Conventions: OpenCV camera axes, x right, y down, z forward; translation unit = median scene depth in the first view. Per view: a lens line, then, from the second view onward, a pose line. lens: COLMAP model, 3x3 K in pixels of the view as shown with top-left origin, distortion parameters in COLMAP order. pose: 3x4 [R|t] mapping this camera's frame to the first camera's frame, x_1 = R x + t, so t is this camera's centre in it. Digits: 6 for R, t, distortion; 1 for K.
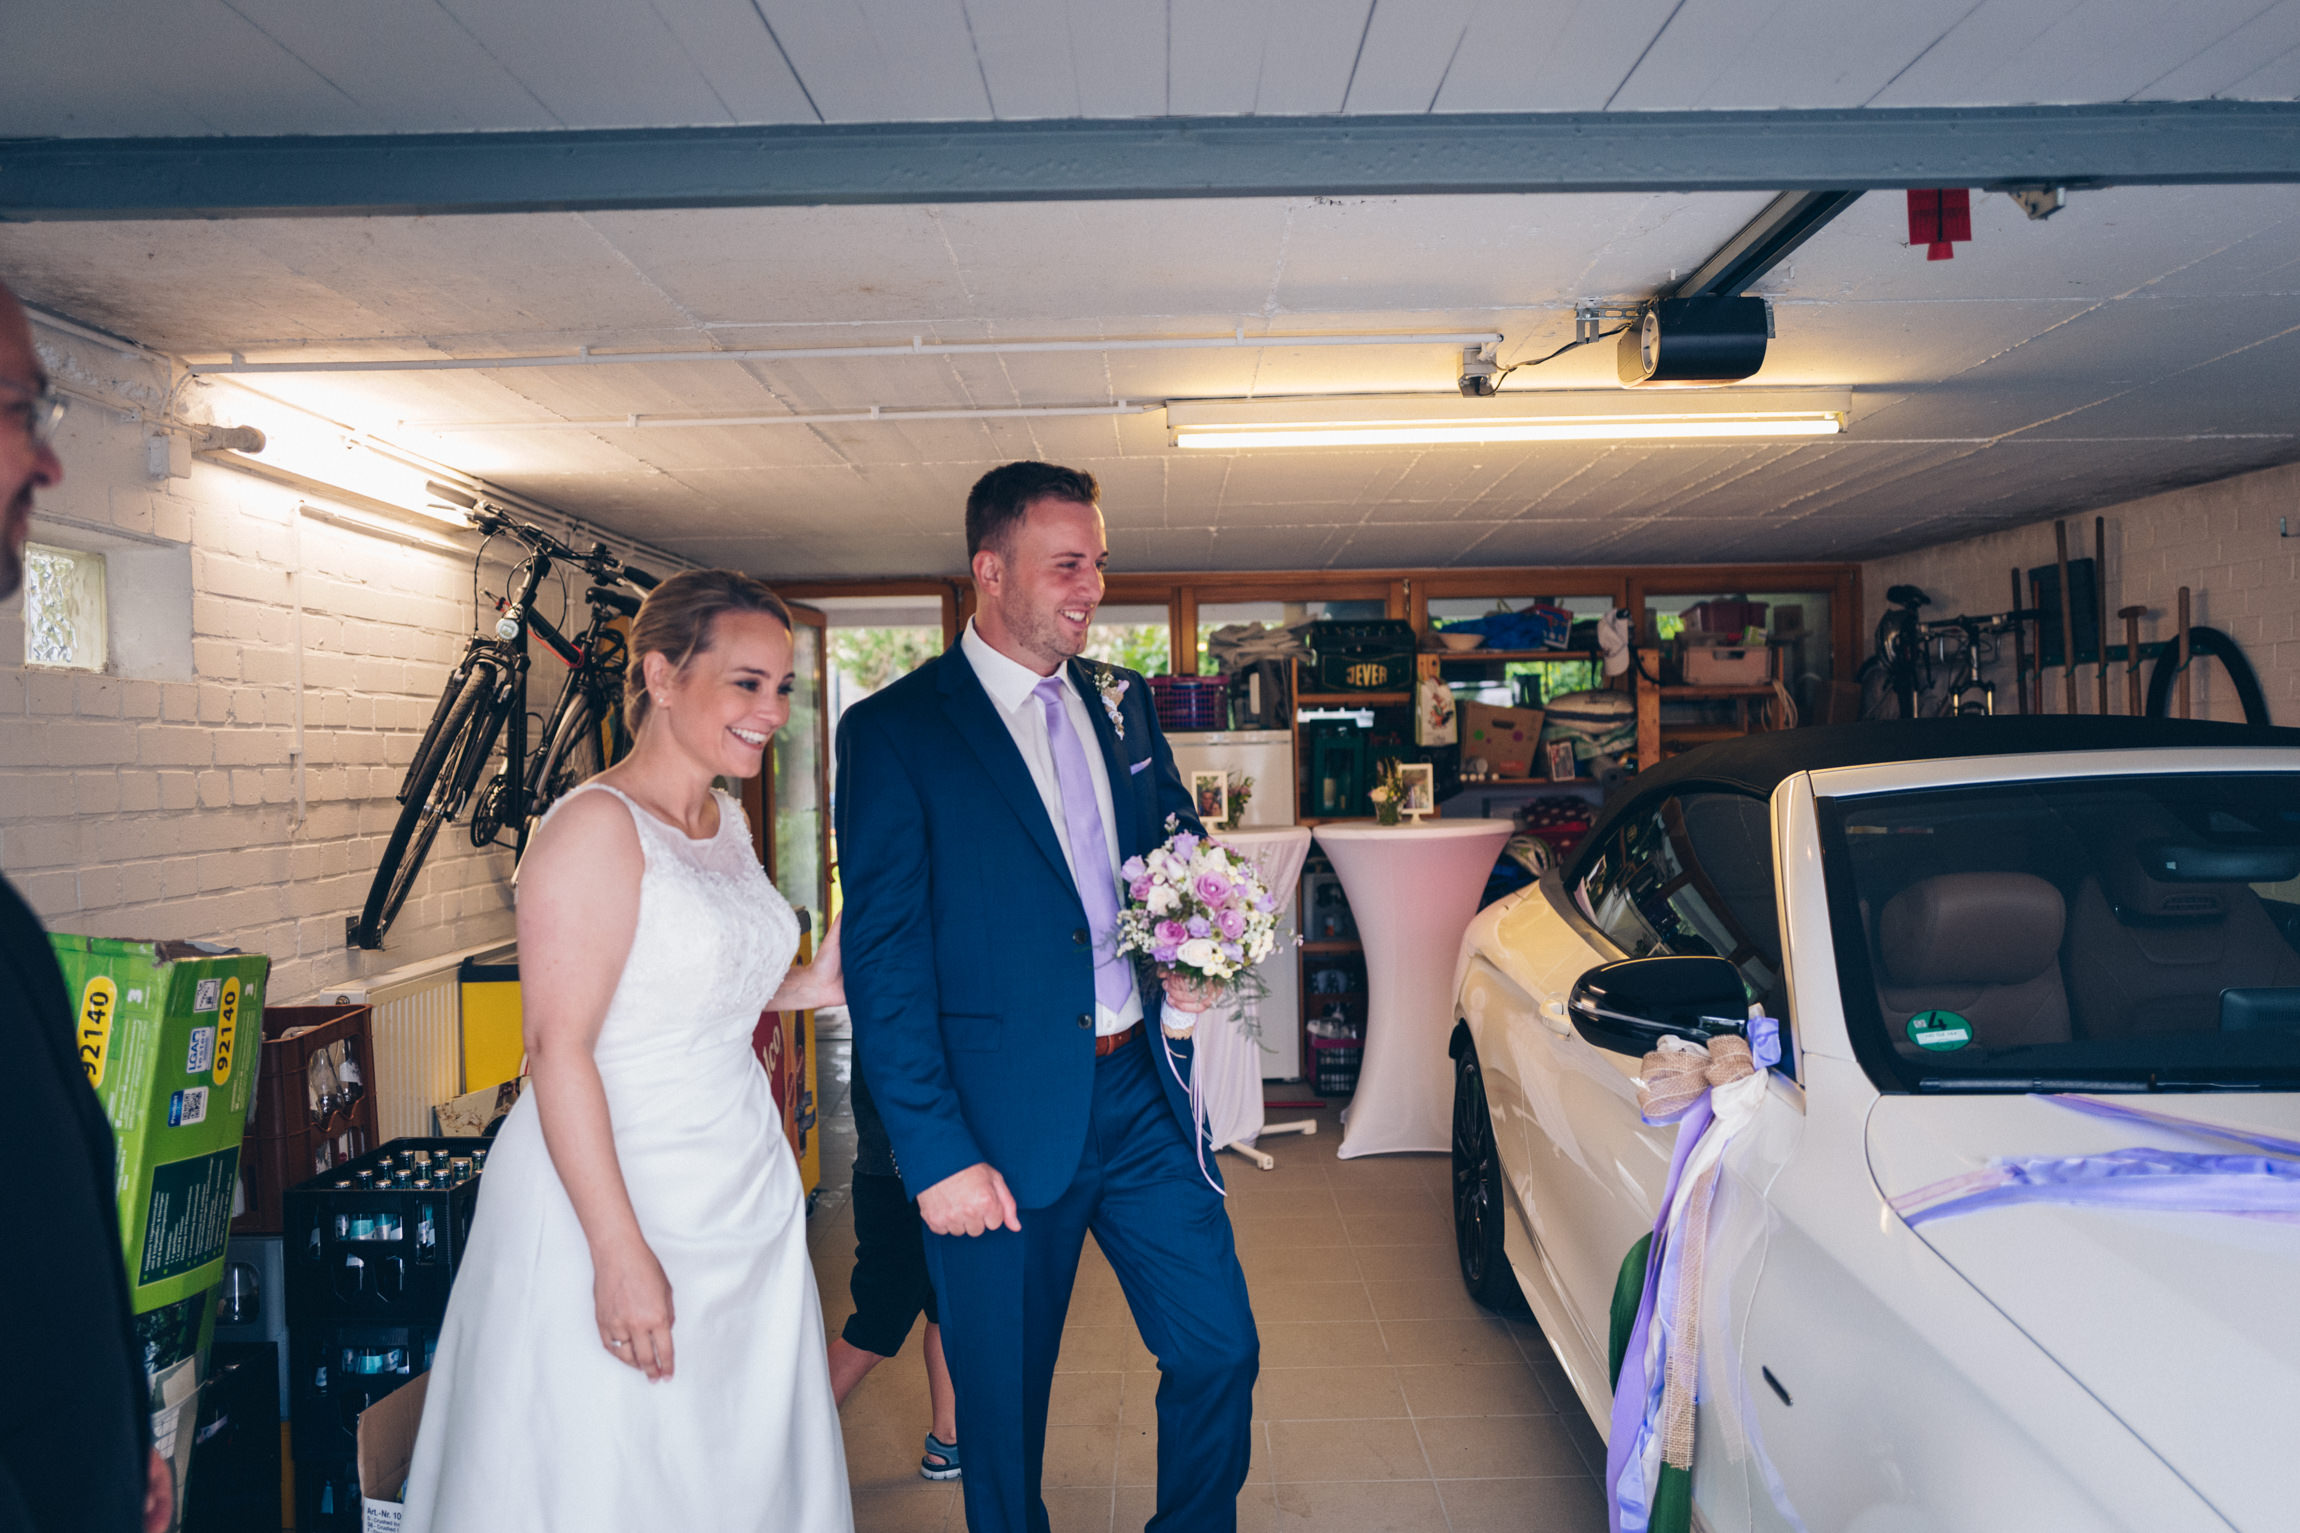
lens RADIAL K [[1799.1, 0, 1154.4], [0, 1799.1, 765.5], [0, 0, 1]] dist [-0.082608, 0.046586]
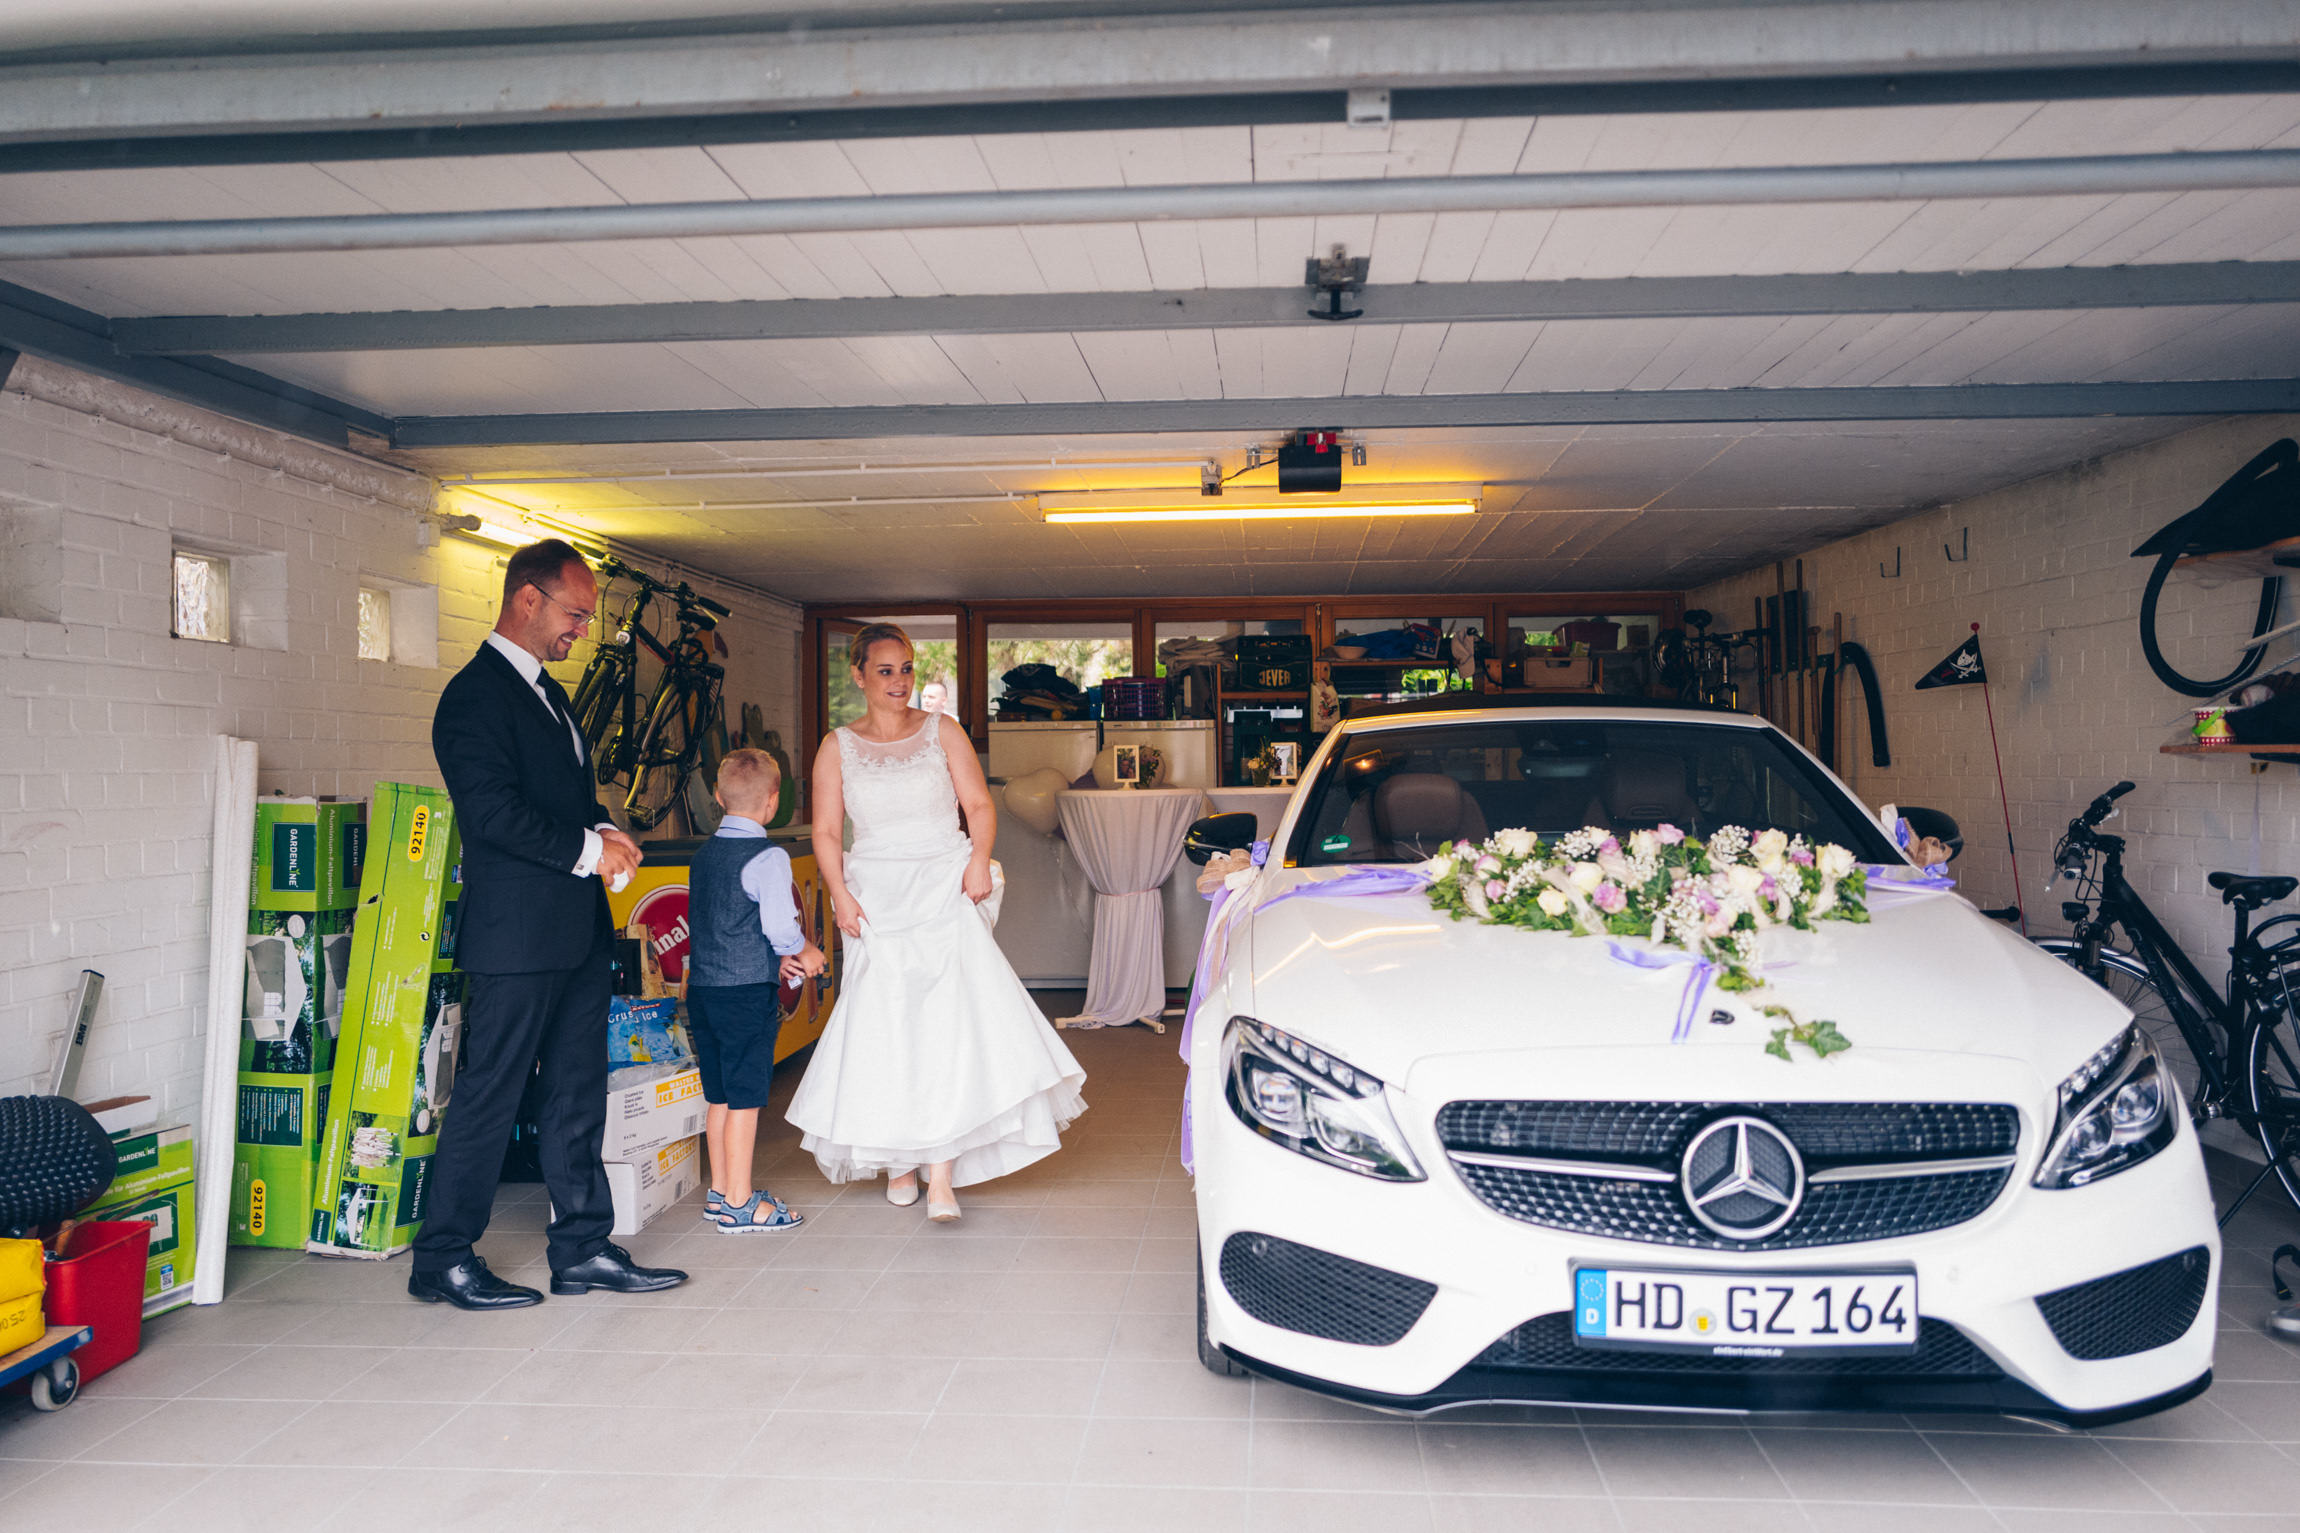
lens RADIAL K [[1799.1, 0, 1144.2], [0, 1799.1, 770.4], [0, 0, 1]] dist [-0.082608, 0.046586]
pose [[0.997838, 0.009413, -0.065039, 0.144637], [-0.009847, 0.999931, -0.006366, 0.033675], [0.064975, 0.006993, 0.997862, -0.394254]]
